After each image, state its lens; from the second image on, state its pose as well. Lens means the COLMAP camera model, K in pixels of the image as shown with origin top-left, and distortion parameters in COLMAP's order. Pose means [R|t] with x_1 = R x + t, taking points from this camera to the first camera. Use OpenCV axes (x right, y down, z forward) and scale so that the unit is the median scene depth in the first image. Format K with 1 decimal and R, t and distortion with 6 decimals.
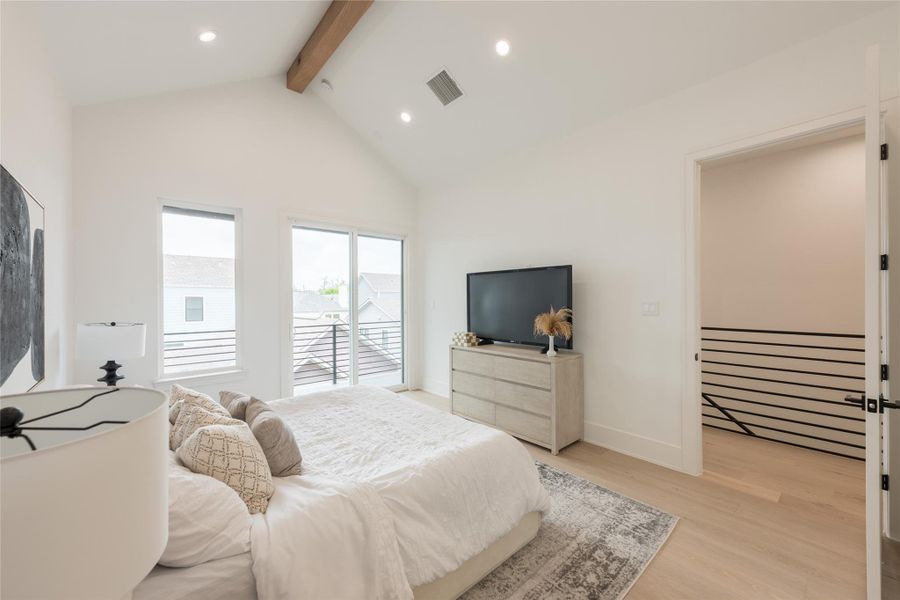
lens RADIAL K [[336.8, 0, 448.3], [0, 336.8, 296.0], [0, 0, 1]] dist [0.010023, 0.000075]
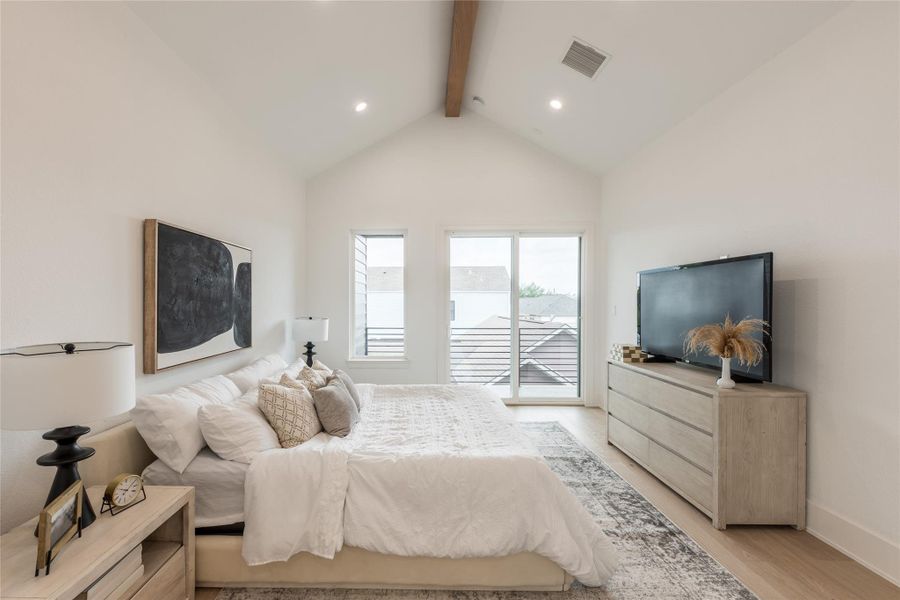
lens RADIAL K [[355.7, 0, 448.0], [0, 355.7, 300.3], [0, 0, 1]] dist [0.000511, -0.000062]
pose [[0.784671, 0.000376, -0.619913, 0.310895], [0.000430, 0.999999, 0.001151, 0.000399], [0.619913, -0.001170, 0.784670, 0.078410]]
